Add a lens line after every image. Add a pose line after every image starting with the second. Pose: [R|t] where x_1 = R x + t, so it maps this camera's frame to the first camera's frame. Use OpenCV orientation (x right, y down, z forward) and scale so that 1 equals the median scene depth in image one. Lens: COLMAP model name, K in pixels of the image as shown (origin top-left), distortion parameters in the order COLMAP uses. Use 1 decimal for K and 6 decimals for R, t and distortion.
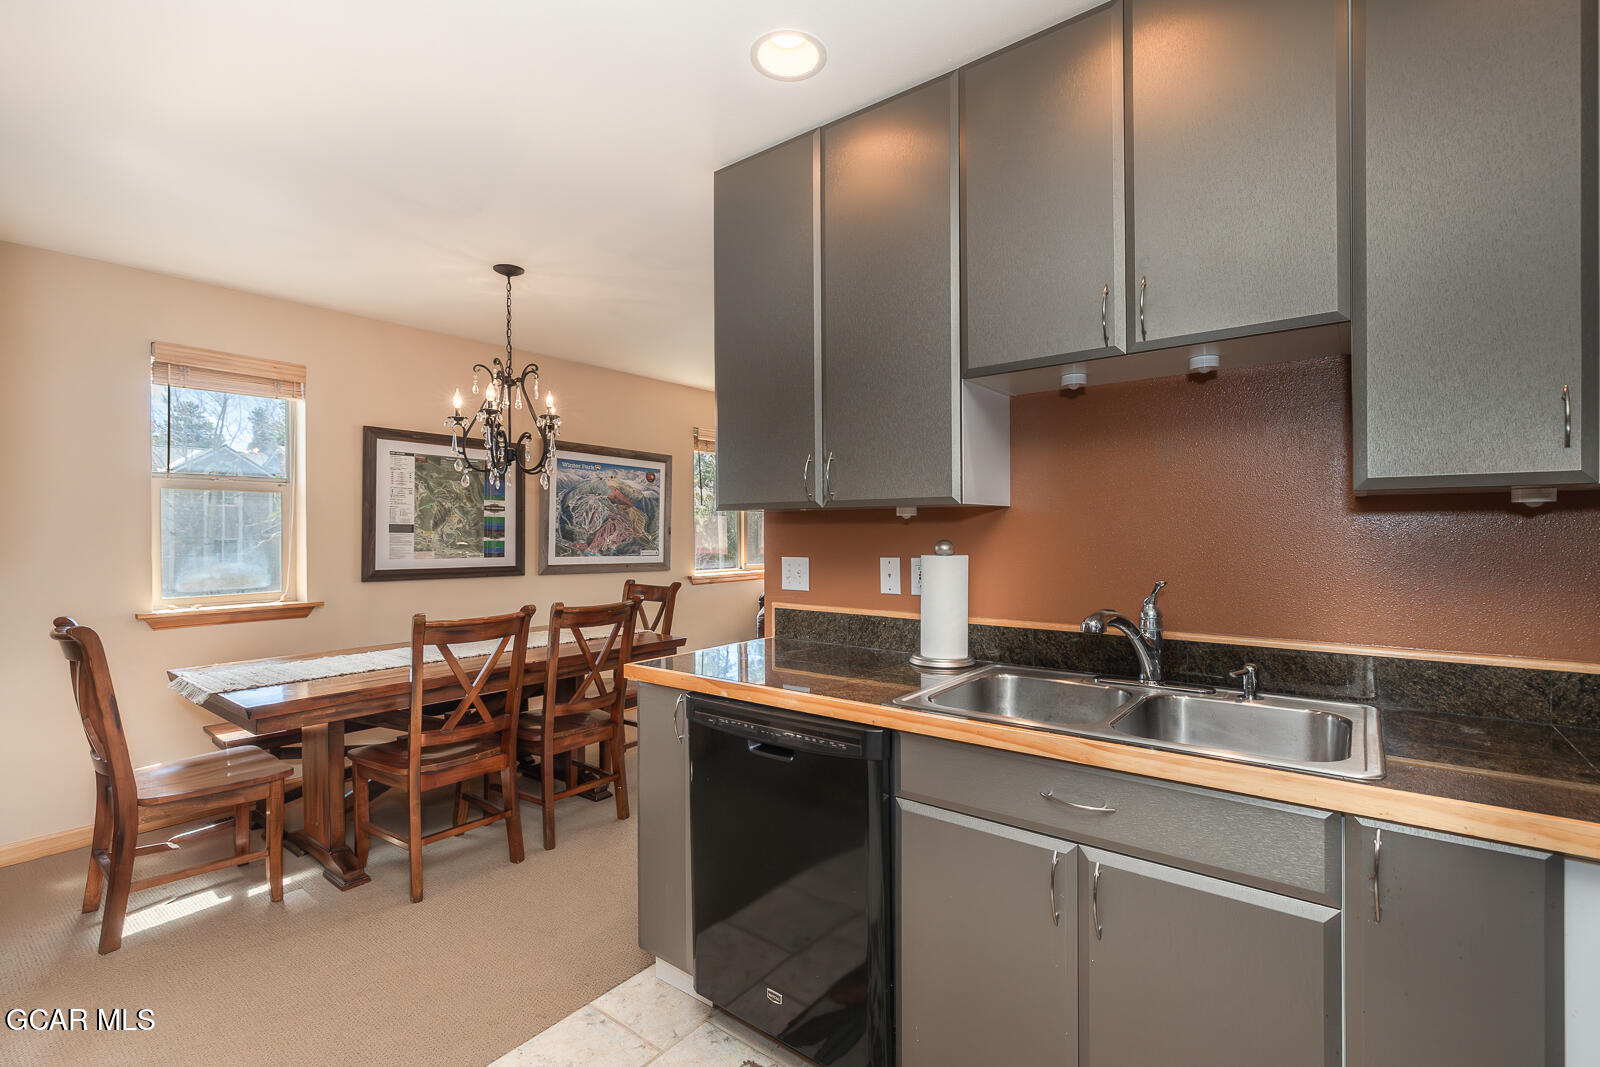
lens RADIAL K [[715.0, 0, 807.4], [0, 715.0, 526.9], [0, 0, 1]] dist [0.001850, -0.000540]
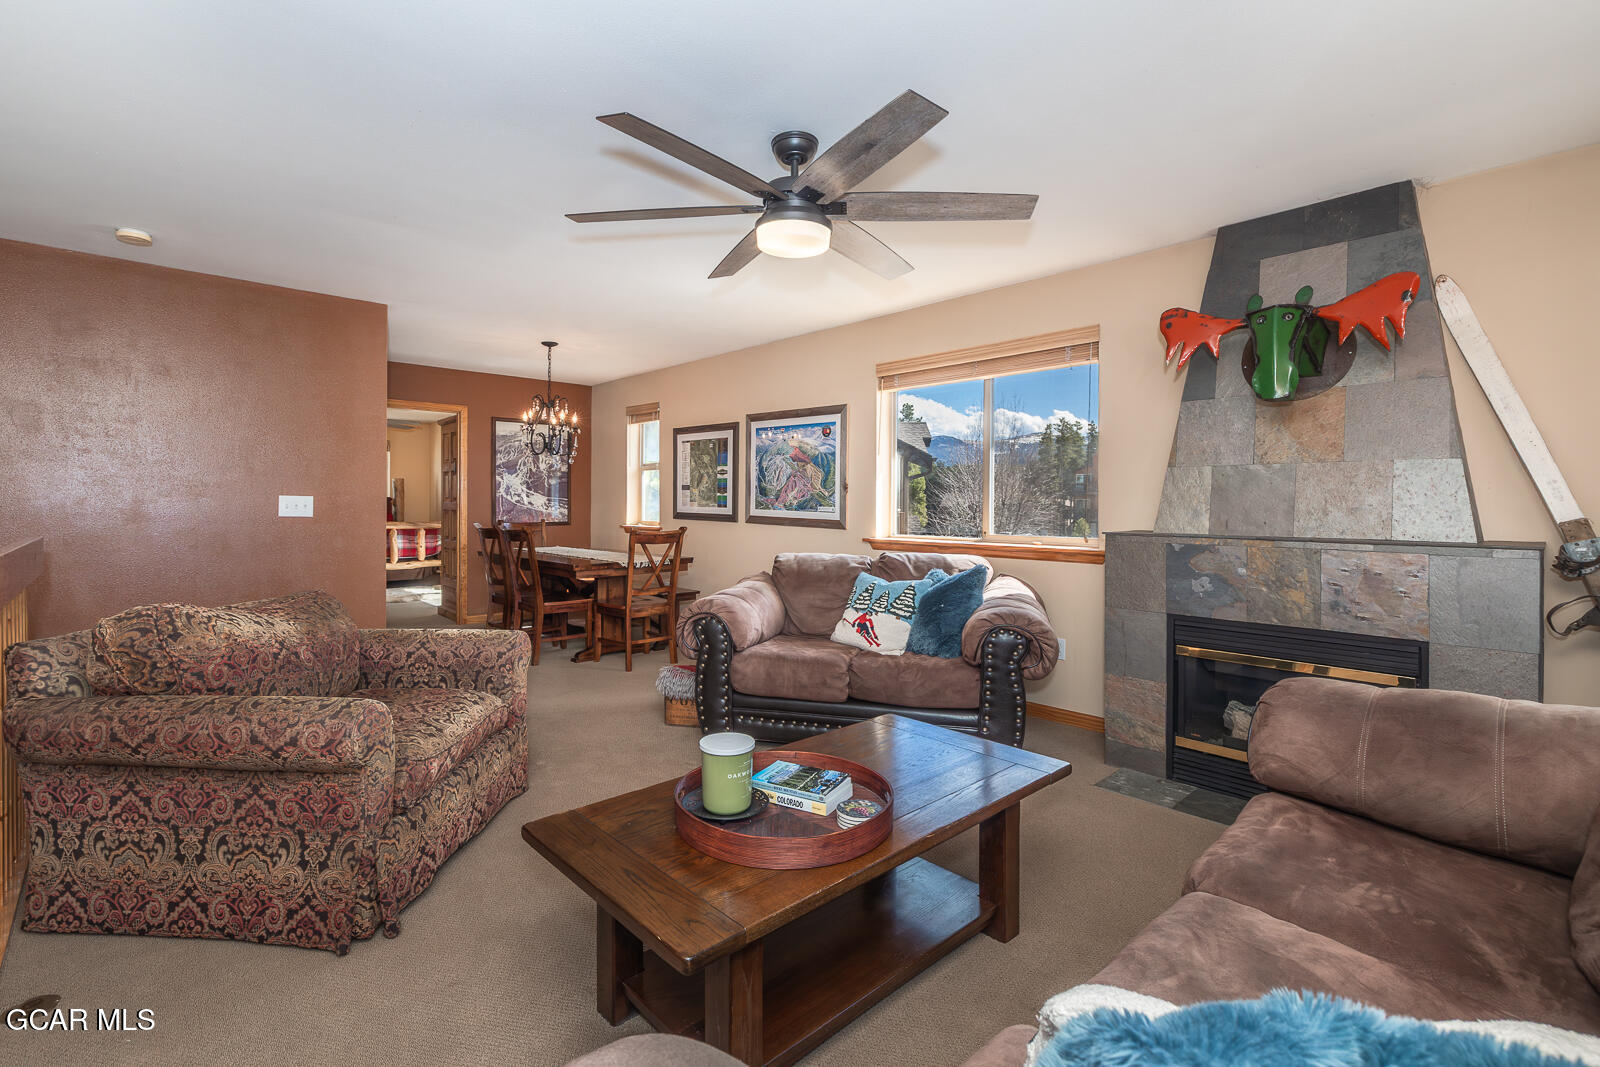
lens RADIAL K [[715.0, 0, 769.6], [0, 715.0, 503.2], [0, 0, 1]] dist [0.001850, -0.000540]
pose [[-0.163427, 0.003668, -0.986549, 0.839802], [0.002476, 0.999991, 0.003308, 0.027271], [0.986552, -0.001902, -0.163435, 1.214508]]
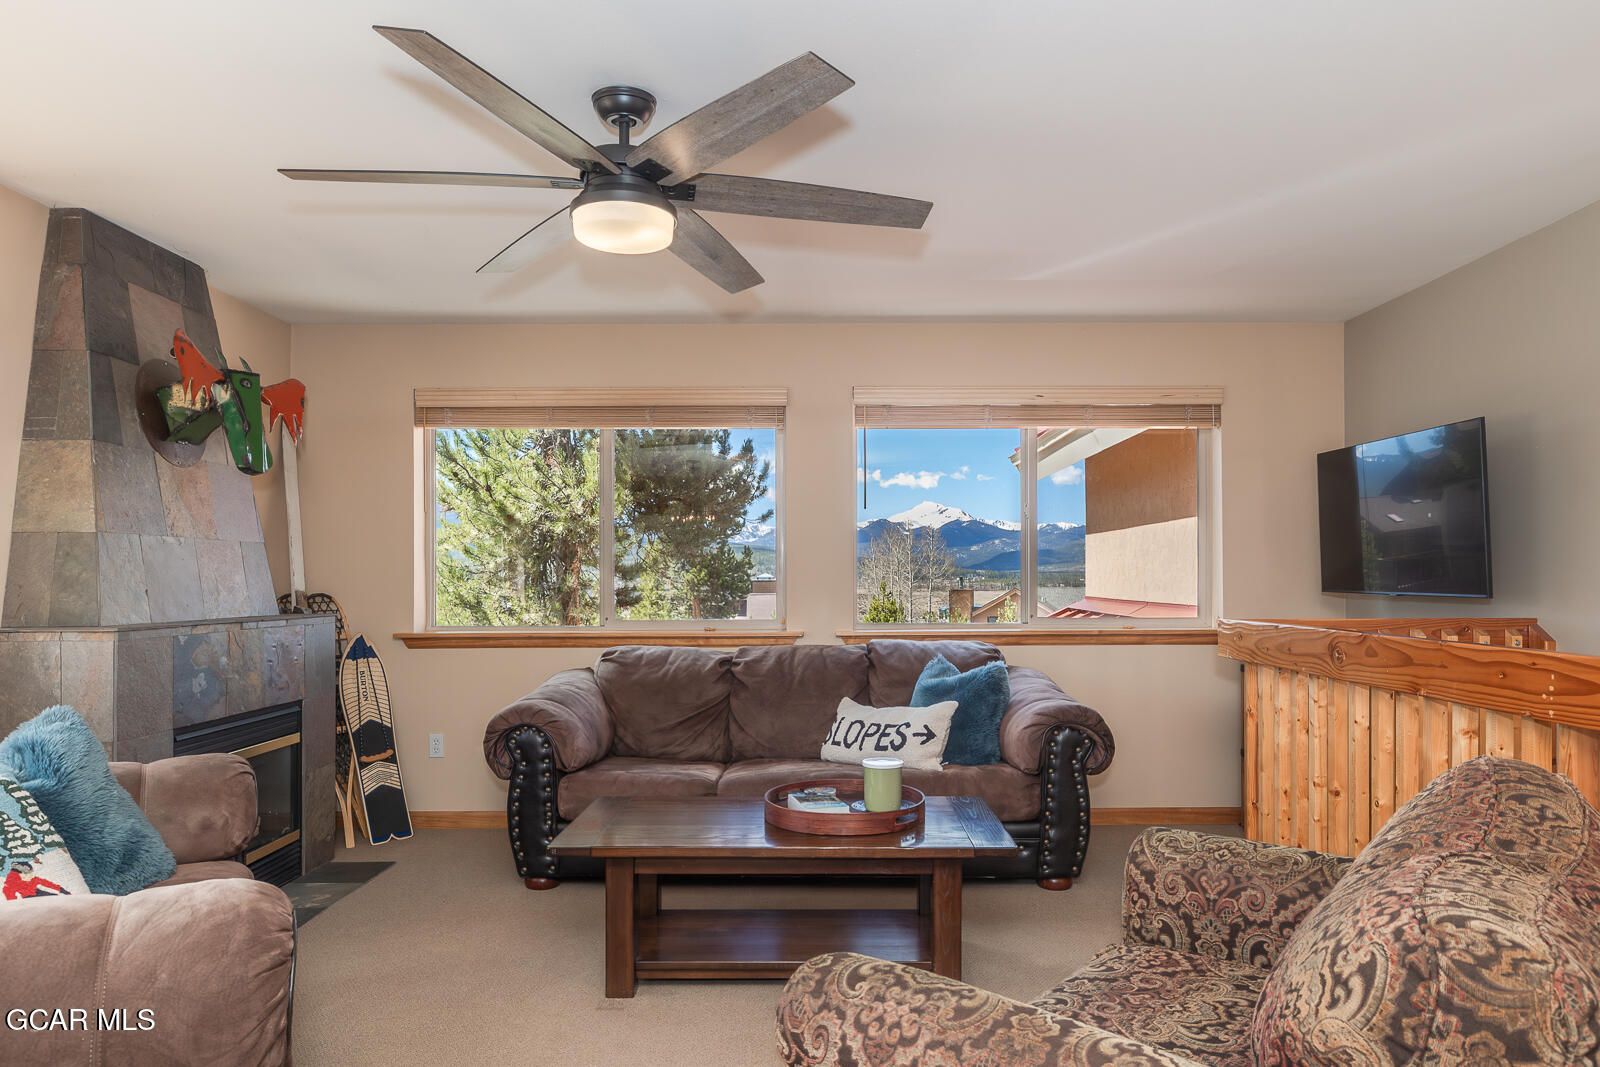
lens RADIAL K [[1000.7, 0, 807.5], [0, 1000.7, 573.0], [0, 0, 1]] dist [-0.007719, 0.004278]
pose [[0.795364, 0.005726, 0.606106, 0.074821], [-0.004932, 0.999983, -0.002975, 0.023180], [-0.606113, -0.000623, 0.795379, 0.658938]]
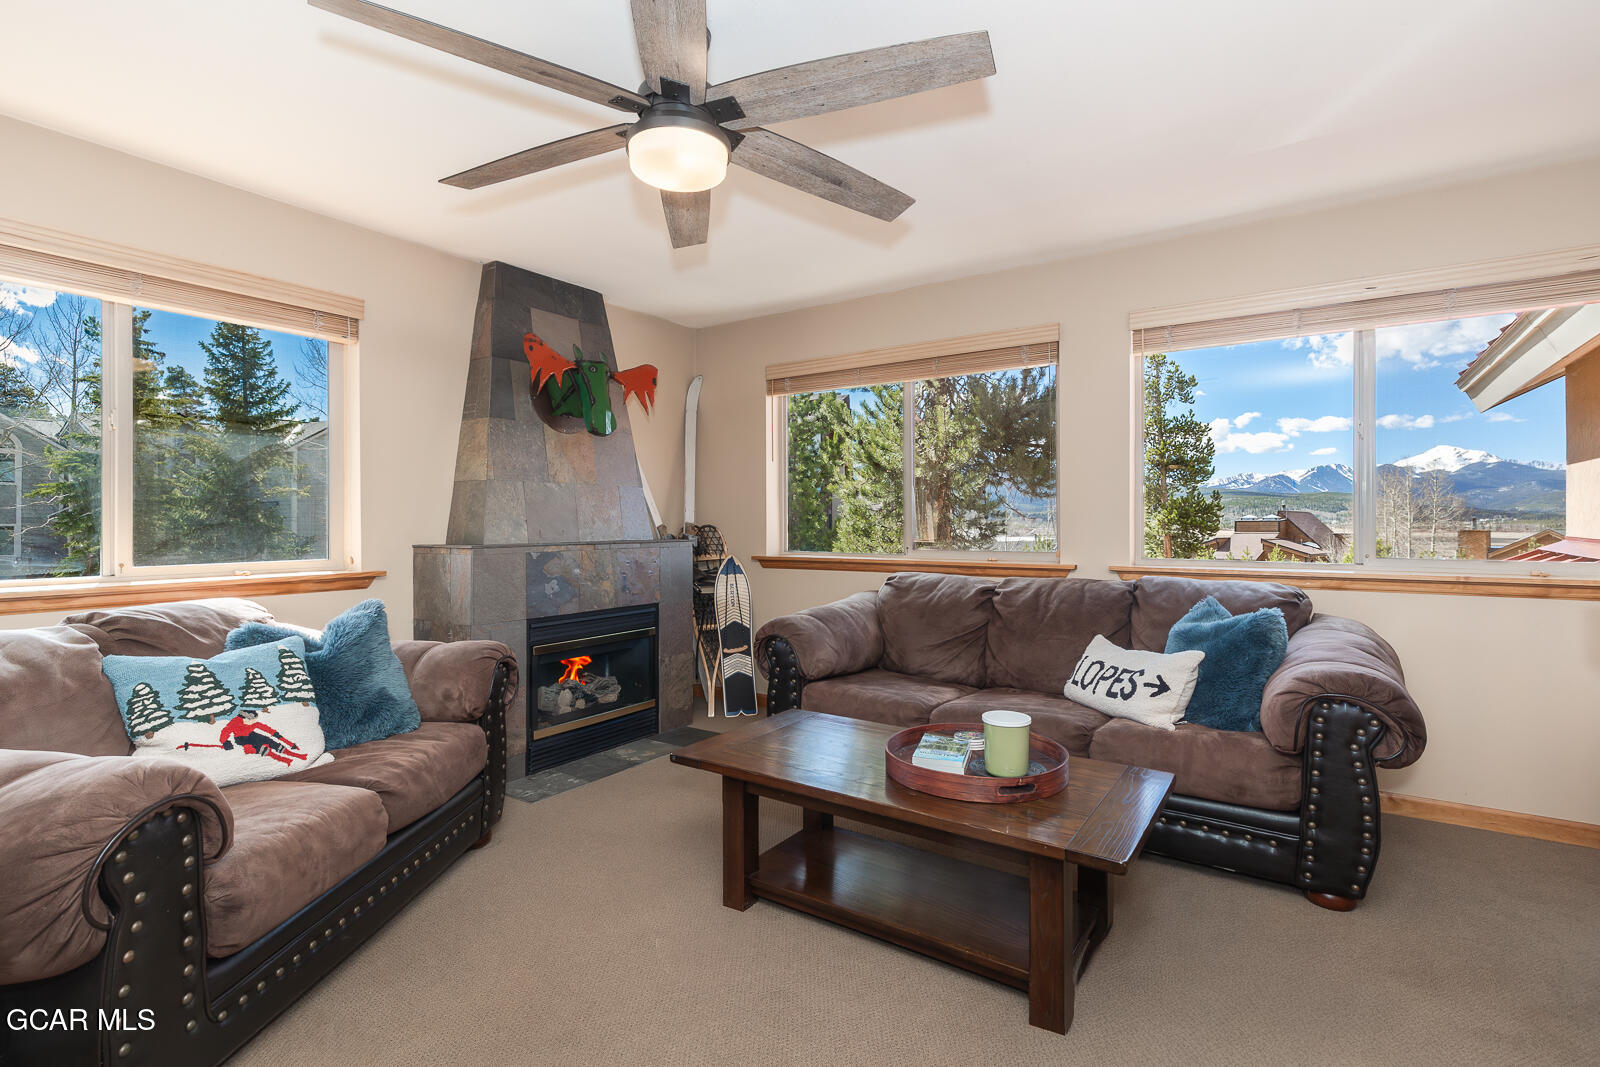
lens RADIAL K [[743.5, 0, 814.1], [0, 743.5, 516.9], [0, 0, 1]] dist [0.003118, 0.001031]
pose [[0.997438, 0.002737, 0.071489, 0.366852], [-0.002853, 0.999995, 0.001519, 0.030341], [-0.071484, -0.001719, 0.997440, 0.734651]]
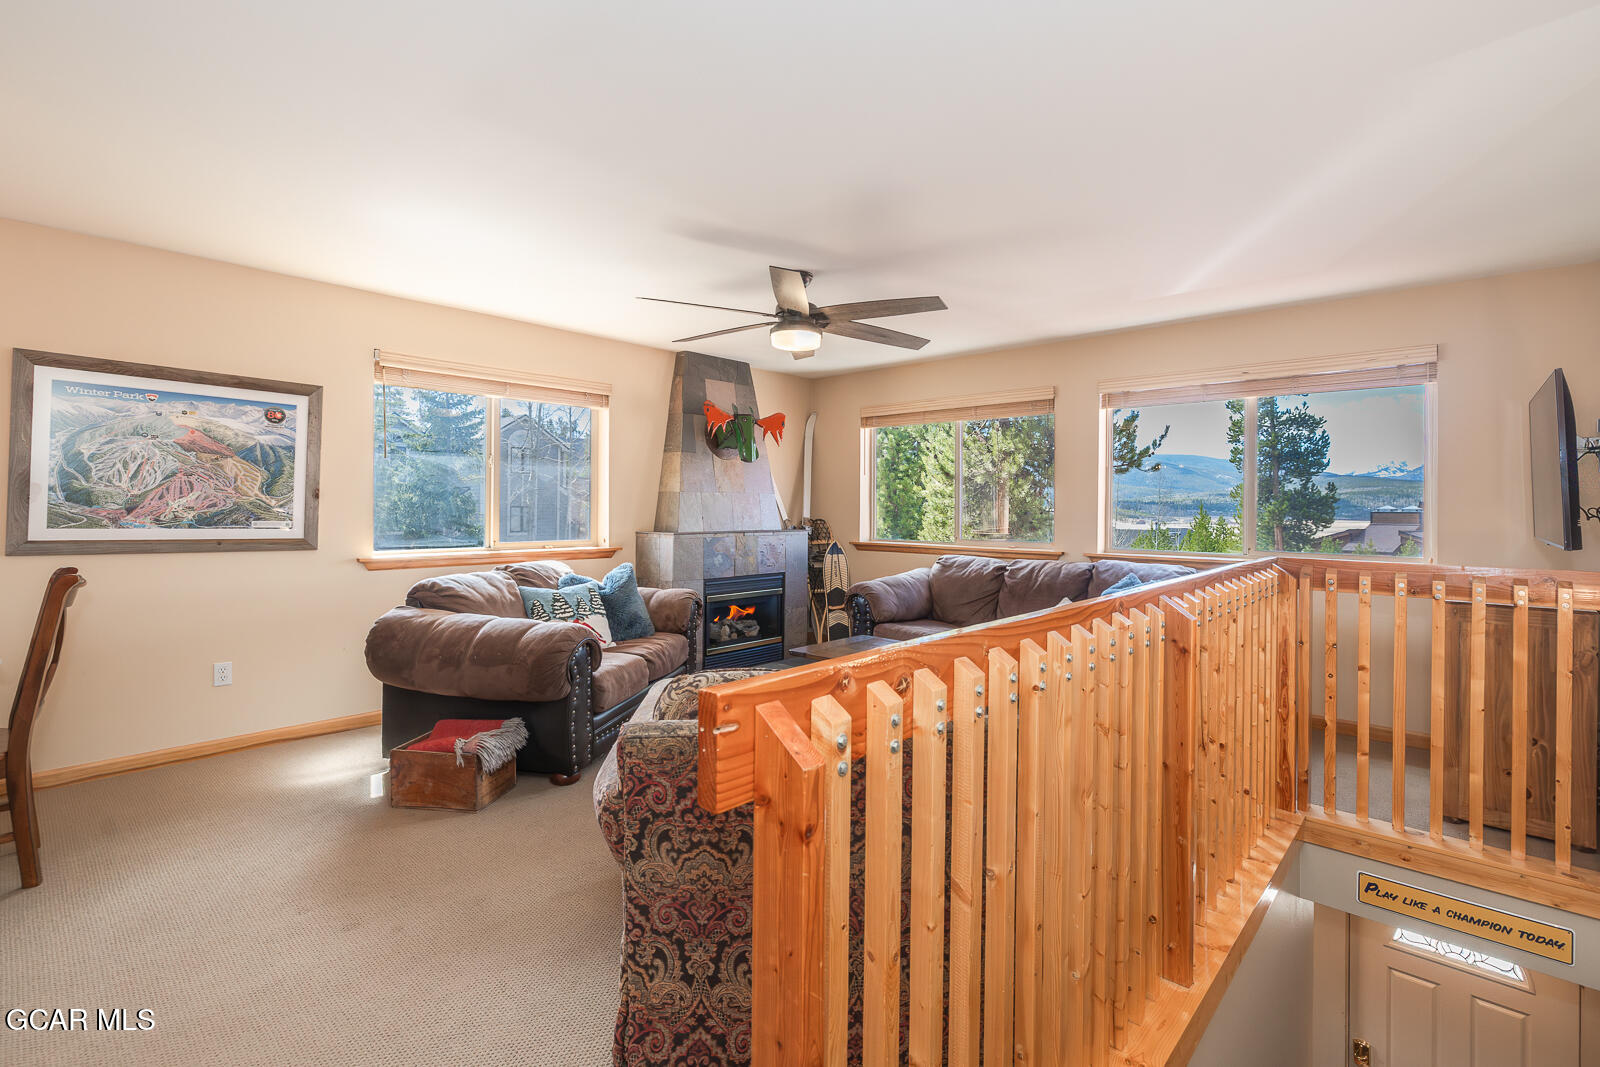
lens RADIAL K [[715.0, 0, 835.2], [0, 715.0, 502.4], [0, 0, 1]] dist [0.001850, -0.000540]
pose [[0.997765, 0.012395, -0.065668, 0.415794], [-0.012240, 0.999921, 0.002758, 0.006892], [0.065697, -0.001948, 0.997838, 0.383807]]
